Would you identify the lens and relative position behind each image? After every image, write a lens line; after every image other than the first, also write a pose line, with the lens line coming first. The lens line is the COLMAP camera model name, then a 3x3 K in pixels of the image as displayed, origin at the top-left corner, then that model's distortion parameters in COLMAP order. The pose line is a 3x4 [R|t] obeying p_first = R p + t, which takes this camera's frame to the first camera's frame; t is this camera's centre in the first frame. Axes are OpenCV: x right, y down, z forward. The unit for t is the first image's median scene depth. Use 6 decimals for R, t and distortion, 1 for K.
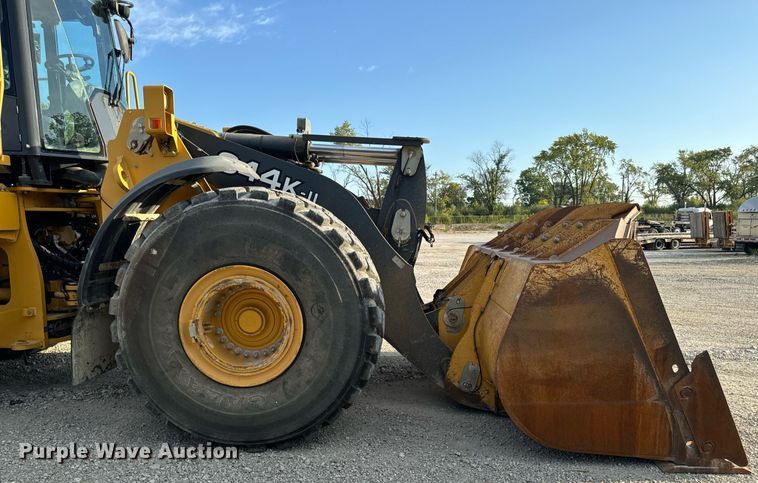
lens RADIAL K [[542.5, 0, 382.5], [0, 542.5, 284.9], [0, 0, 1]] dist [0.113949, -0.125645]
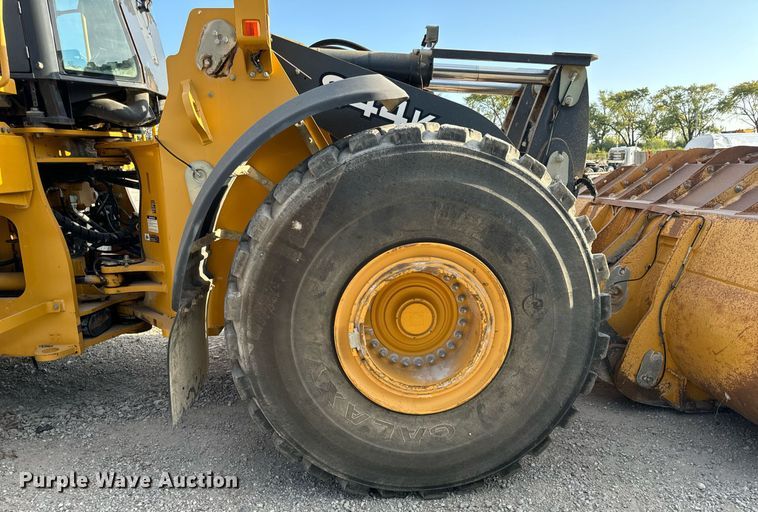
lens RADIAL K [[546.1, 0, 377.9], [0, 546.1, 282.4], [0, 0, 1]] dist [0.076181, -0.085257]
pose [[0.994240, -0.034976, 0.101309, -0.379221], [0.025066, 0.994921, 0.097485, -0.052663], [-0.104204, -0.094384, 0.990067, 0.327225]]
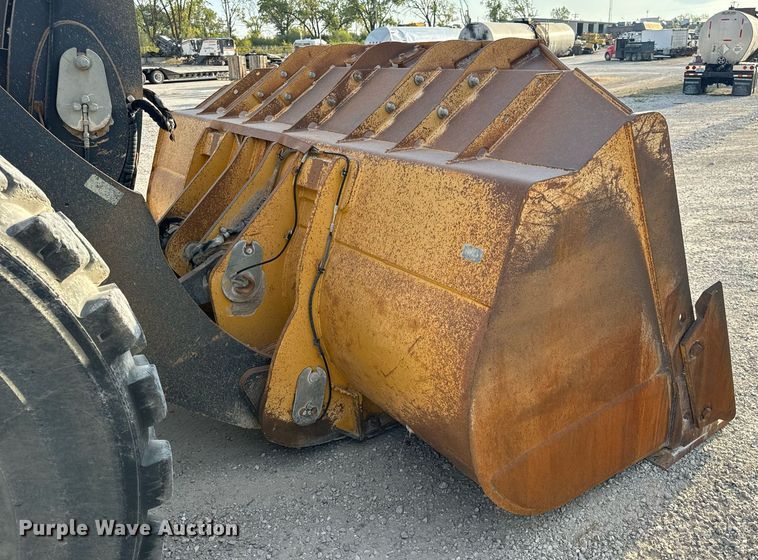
lens RADIAL K [[620.1, 0, 436.8], [0, 620.1, 260.0], [0, 0, 1]] dist [0.051308, -0.008230]
pose [[0.764267, -0.215418, 0.607858, -0.094194], [0.089834, 0.968934, 0.230429, -0.095780], [-0.638612, -0.121503, 0.759876, 0.617249]]
